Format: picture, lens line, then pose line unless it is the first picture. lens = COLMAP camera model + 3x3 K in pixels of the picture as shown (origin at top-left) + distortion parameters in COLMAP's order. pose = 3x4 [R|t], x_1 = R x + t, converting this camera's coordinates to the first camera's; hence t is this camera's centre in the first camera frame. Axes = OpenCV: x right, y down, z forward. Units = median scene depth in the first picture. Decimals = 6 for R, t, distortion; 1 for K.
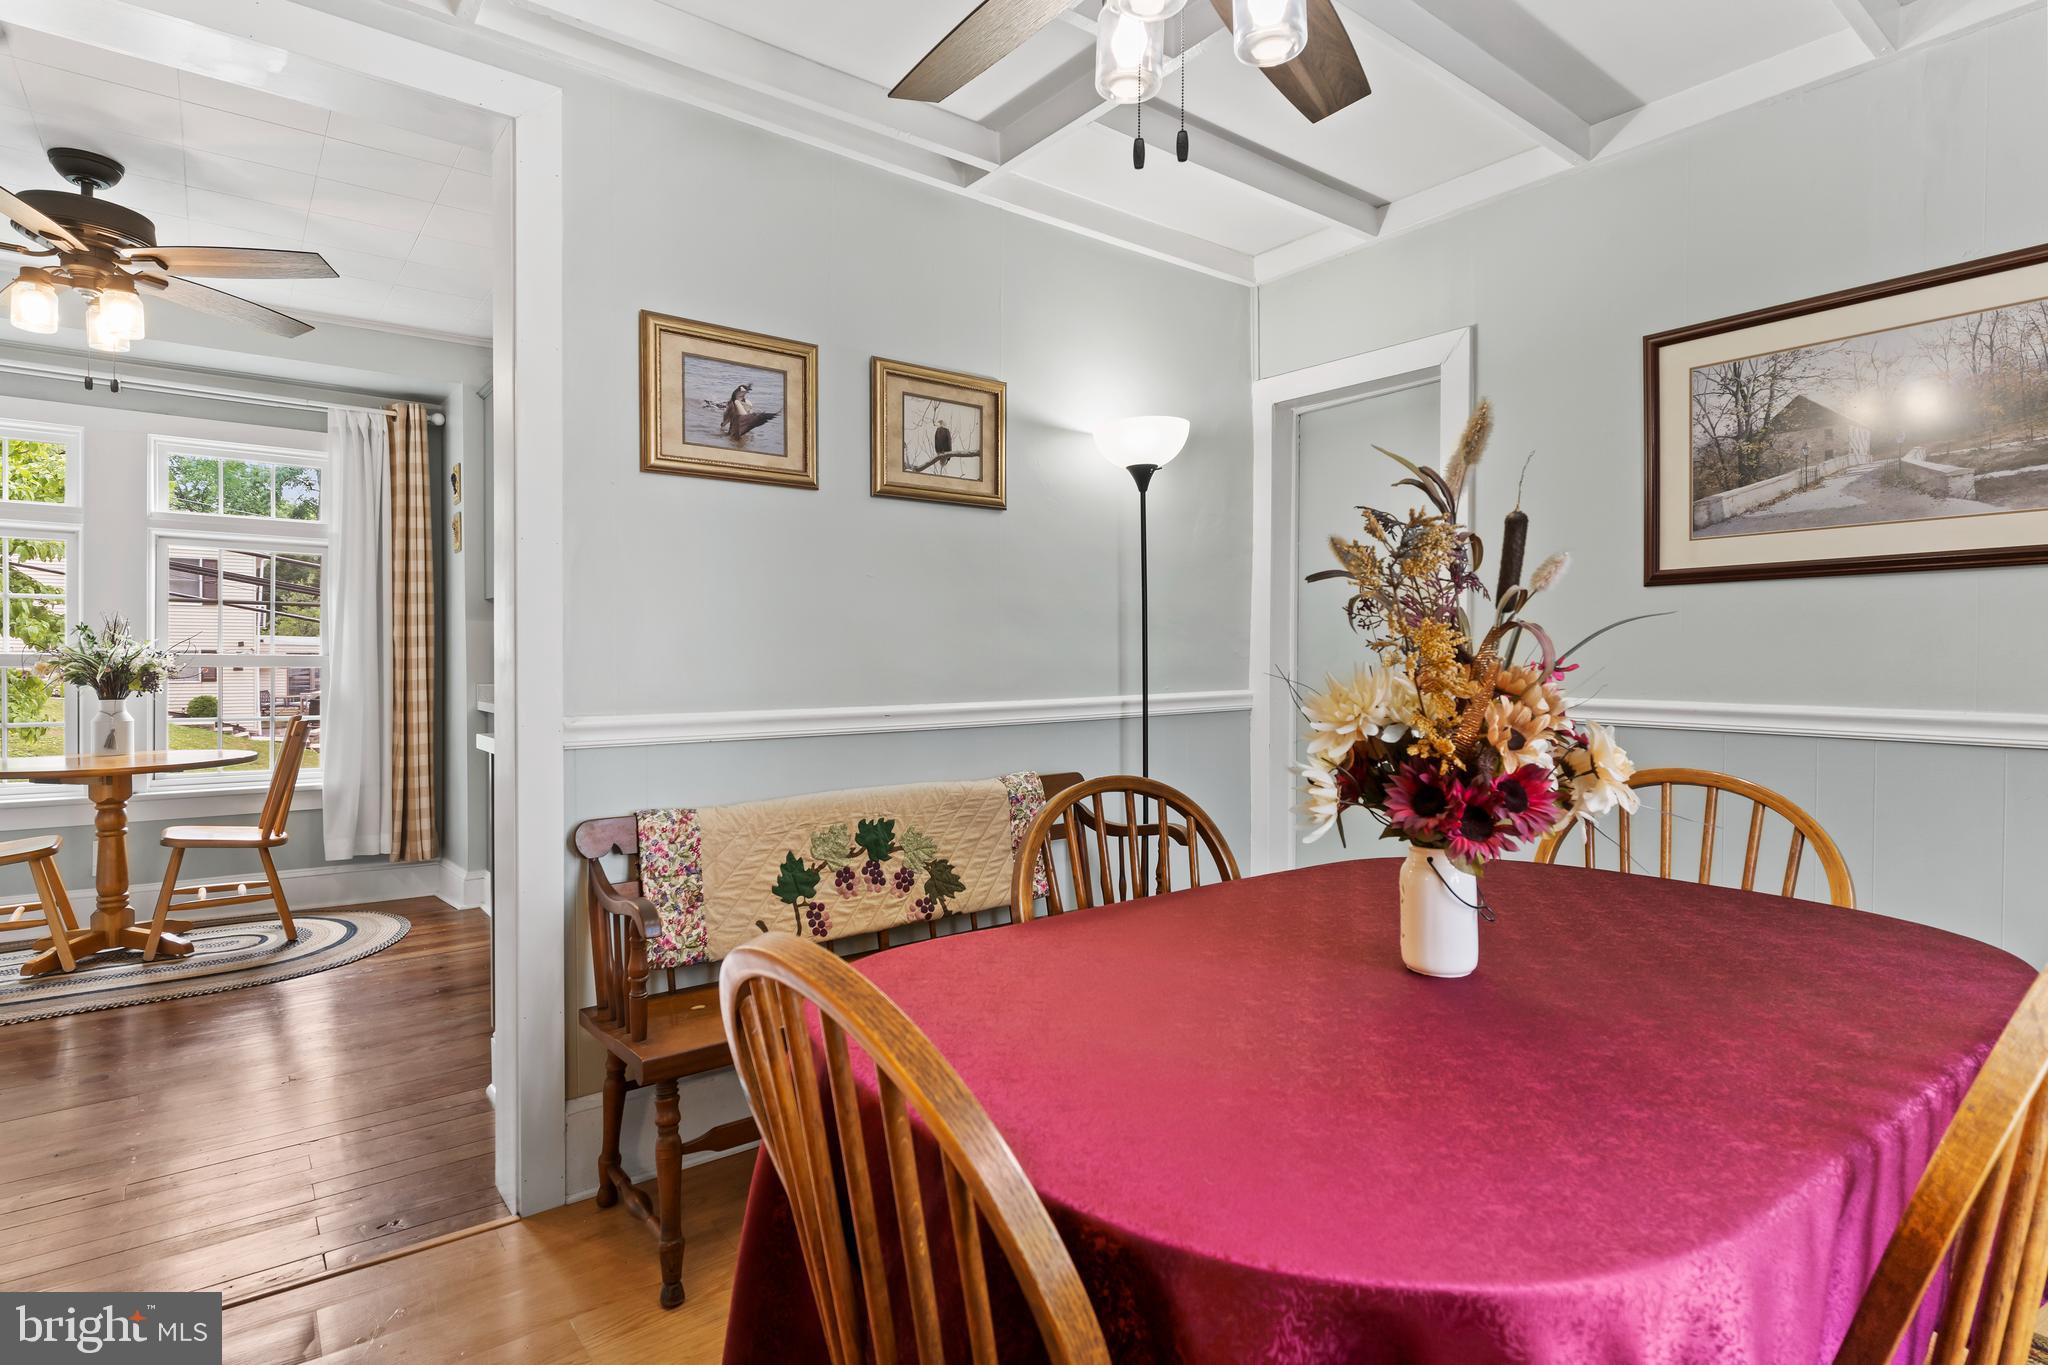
lens RADIAL K [[1061.7, 0, 1022.6], [0, 1061.7, 678.3], [0, 0, 1]] dist [-0.007806, 0.004953]
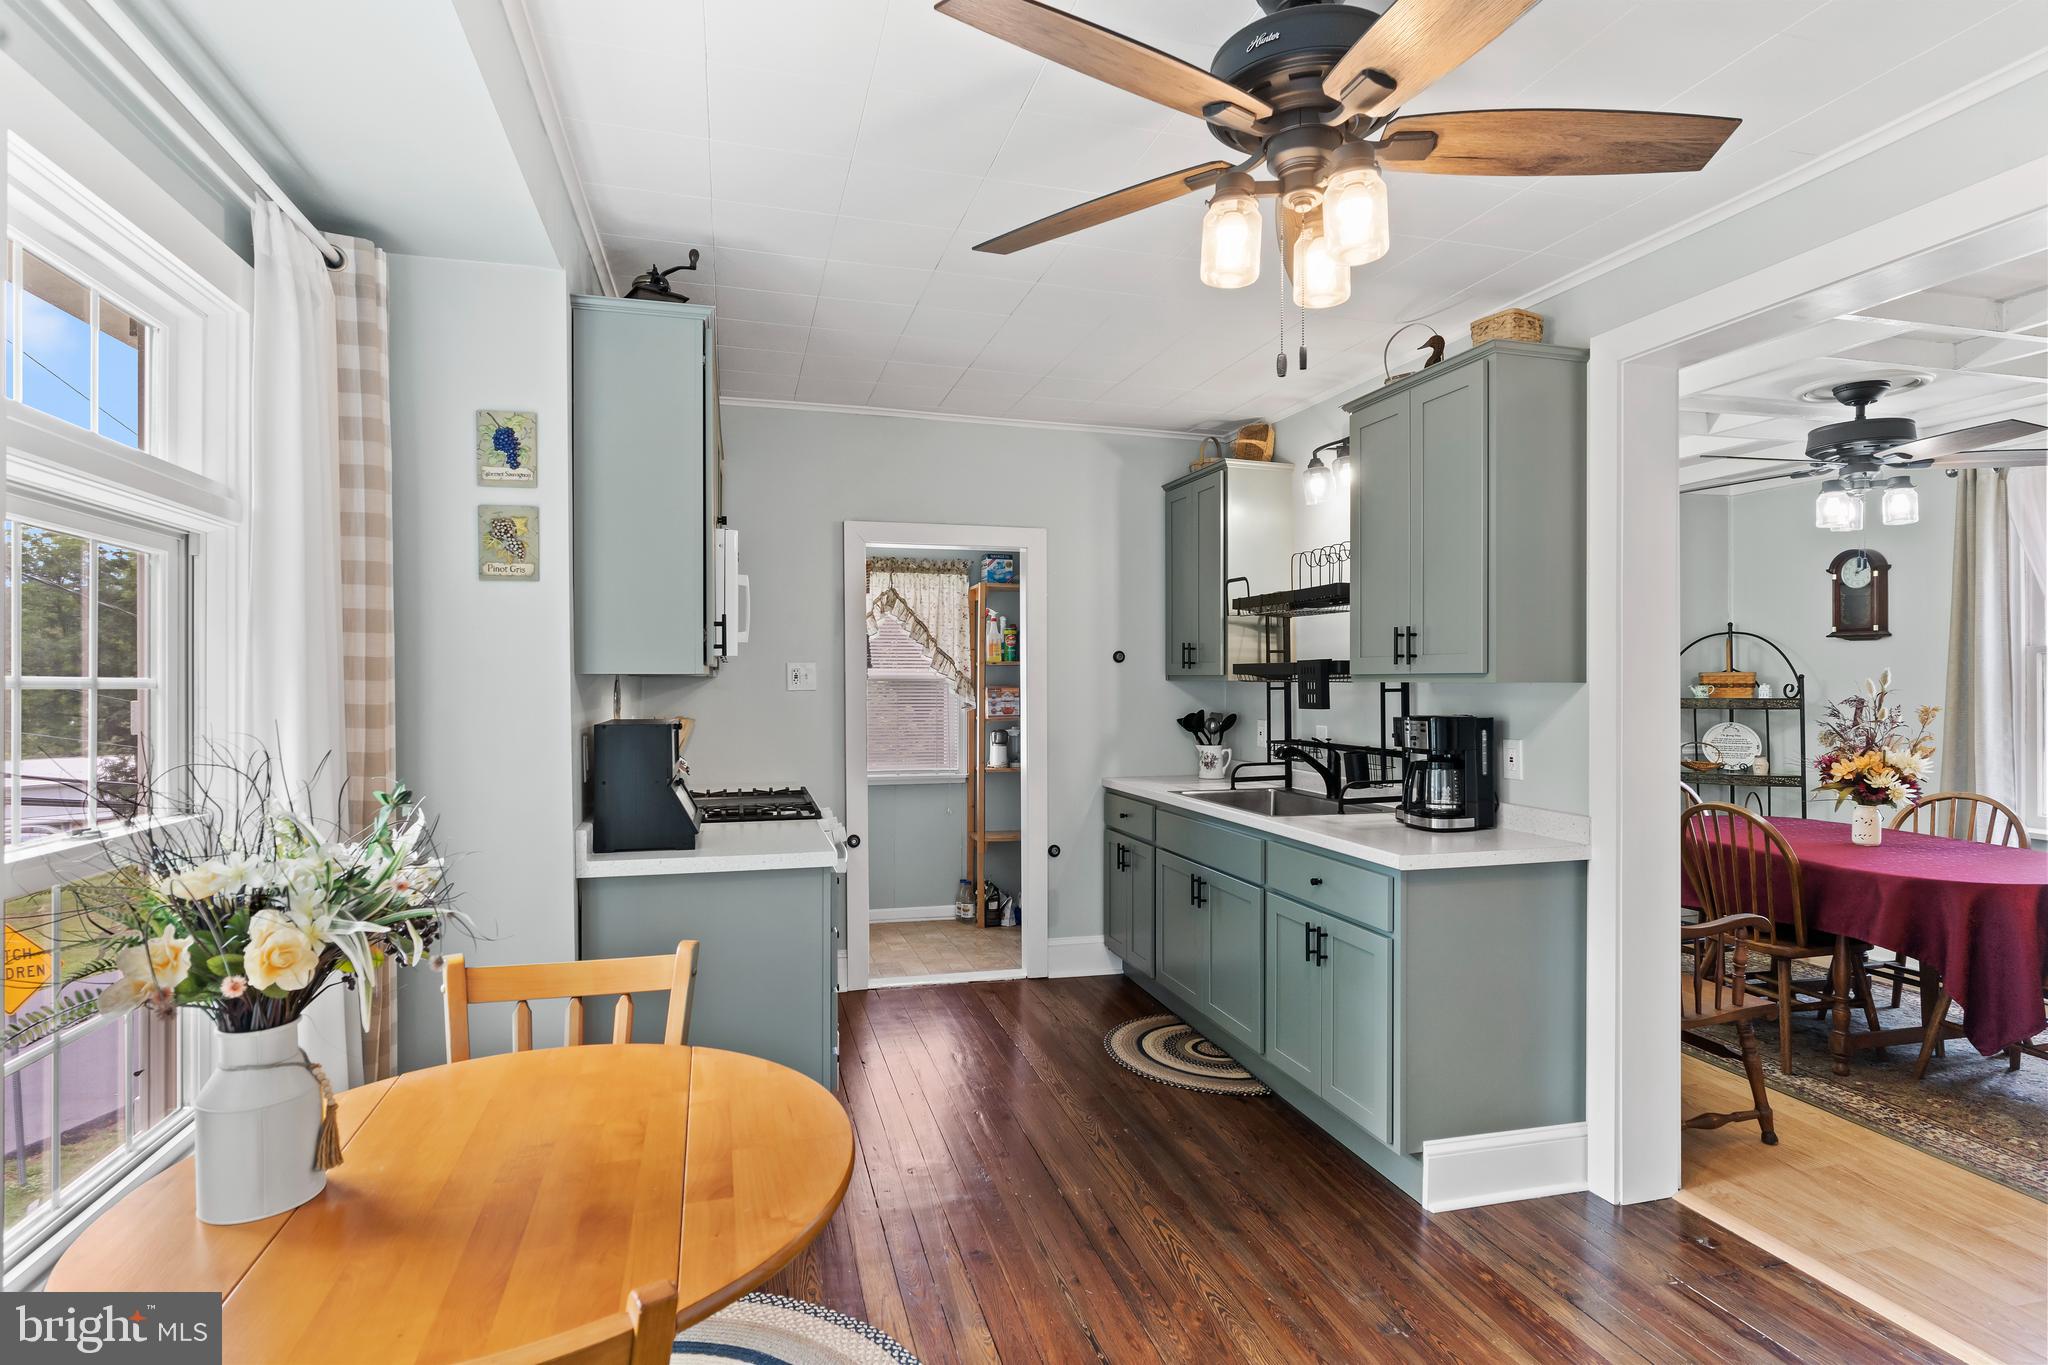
lens RADIAL K [[1061.7, 0, 1010.6], [0, 1061.7, 684.1], [0, 0, 1]] dist [-0.007806, 0.004953]
pose [[0.381768, -0.008273, 0.924221, -1.072318], [0.019655, 0.999806, 0.000831, -0.075377], [-0.924049, 0.017848, 0.381856, 0.673653]]
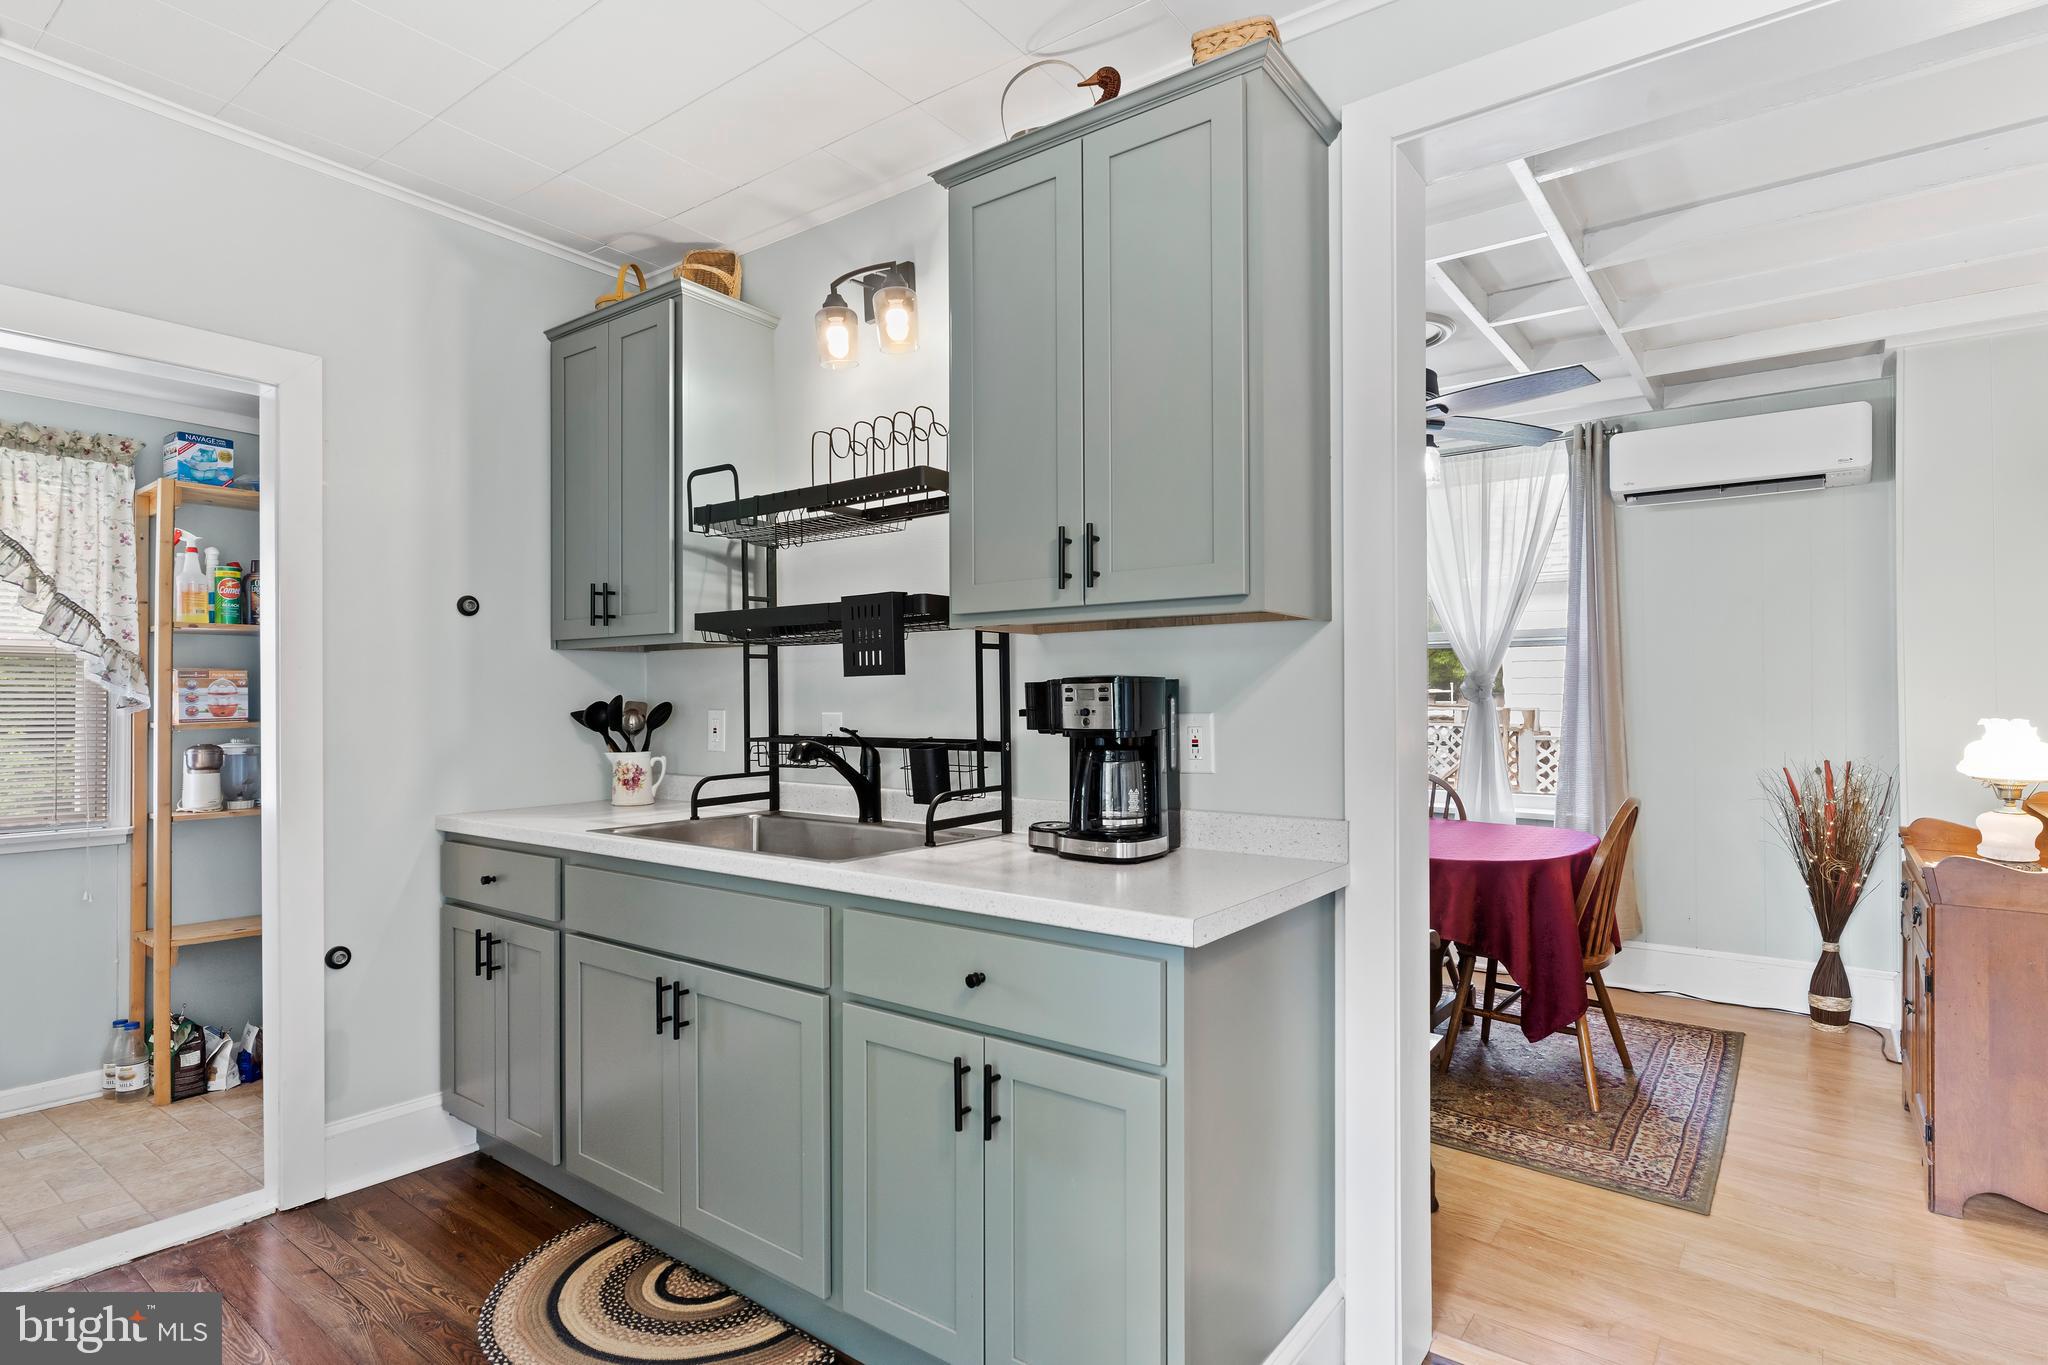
lens RADIAL K [[1061.7, 0, 1026.9], [0, 1061.7, 692.5], [0, 0, 1]] dist [-0.007806, 0.004953]
pose [[-0.263999, 0.001929, 0.964521, -0.688801], [0.022194, 0.999745, 0.004075, -0.040568], [-0.964268, 0.022483, -0.263975, 0.847893]]
